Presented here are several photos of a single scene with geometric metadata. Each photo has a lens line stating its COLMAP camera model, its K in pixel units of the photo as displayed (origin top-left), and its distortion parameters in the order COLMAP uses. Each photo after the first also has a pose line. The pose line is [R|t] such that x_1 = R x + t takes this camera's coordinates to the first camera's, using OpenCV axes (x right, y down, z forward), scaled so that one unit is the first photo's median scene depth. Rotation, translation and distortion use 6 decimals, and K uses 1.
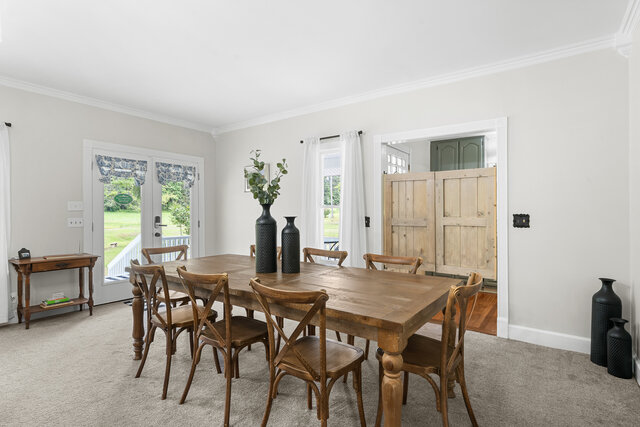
lens RADIAL K [[324.6, 0, 319.8], [0, 324.6, 215.0], [0, 0, 1]] dist [-0.001615, -0.000028]
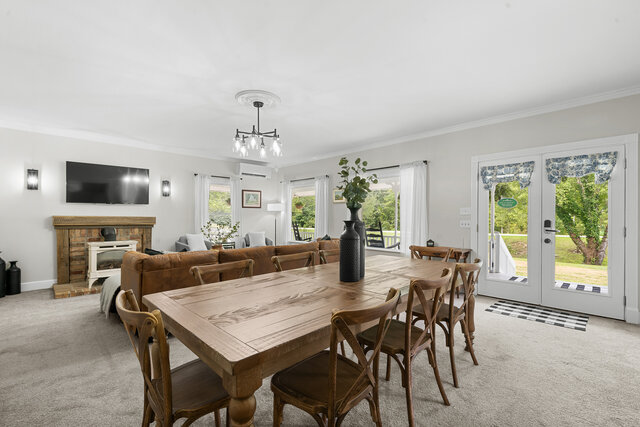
lens RADIAL K [[288.2, 0, 319.7], [0, 288.2, 215.2], [0, 0, 1]] dist [0.002275, 0.000356]
pose [[-0.164581, -0.006453, -0.986343, 0.401605], [-0.001755, 0.999979, -0.006249, -0.003044], [0.986362, 0.000703, -0.164588, 0.542689]]
